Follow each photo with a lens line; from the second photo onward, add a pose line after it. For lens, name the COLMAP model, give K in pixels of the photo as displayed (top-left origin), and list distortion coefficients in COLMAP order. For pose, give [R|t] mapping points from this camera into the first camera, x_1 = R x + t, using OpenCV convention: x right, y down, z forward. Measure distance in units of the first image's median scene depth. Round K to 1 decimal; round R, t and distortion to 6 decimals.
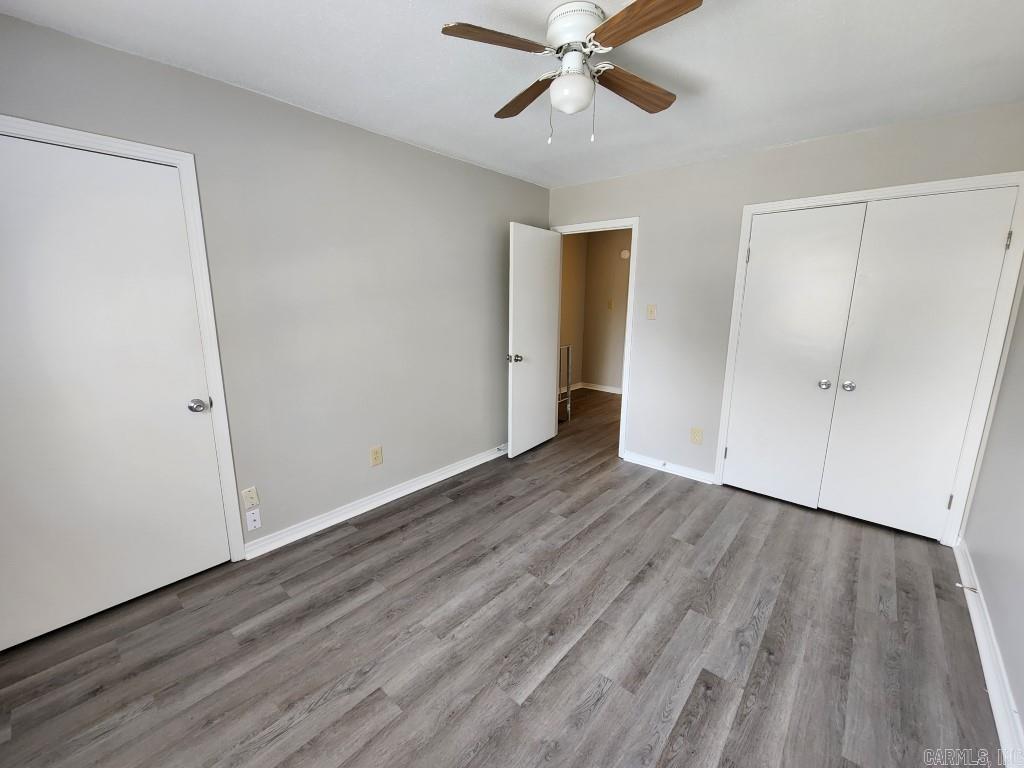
lens RADIAL K [[424.6, 0, 514.8], [0, 424.6, 382.9], [0, 0, 1]] dist [-0.003293, -0.000850]
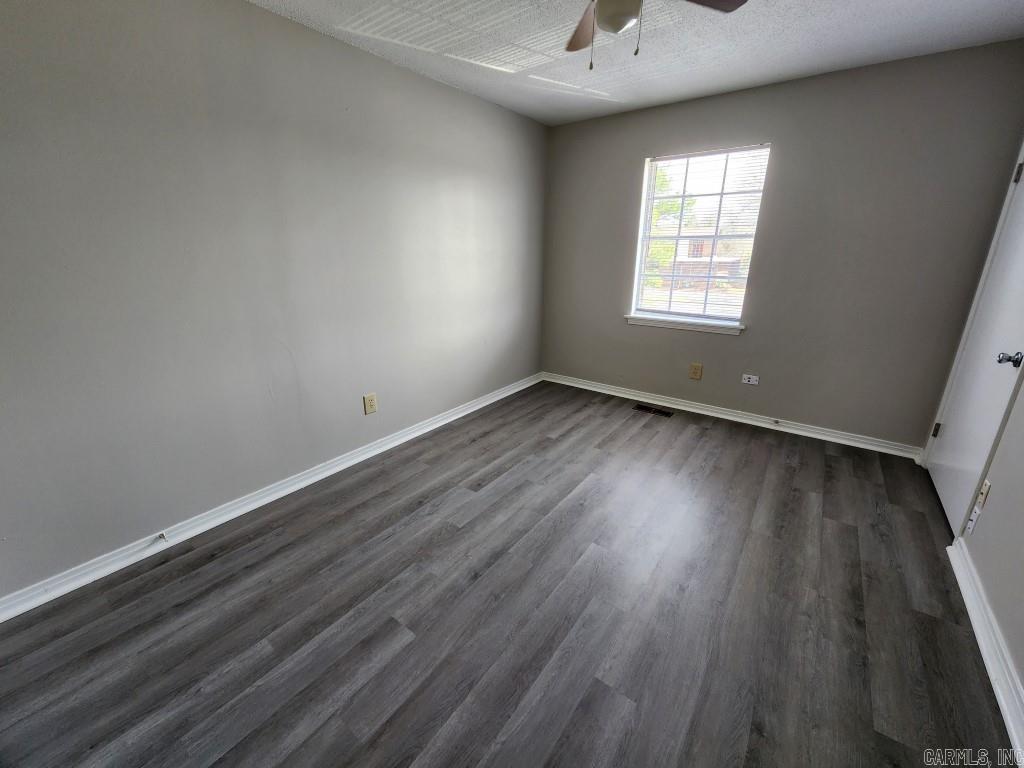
lens RADIAL K [[424.6, 0, 521.8], [0, 424.6, 384.6], [0, 0, 1]] dist [-0.003293, -0.000850]
pose [[-0.995555, 0.026098, -0.090492, 0.333005], [-0.021431, 0.872855, 0.487509, -0.305745], [0.091709, 0.487281, -0.868416, 1.717987]]
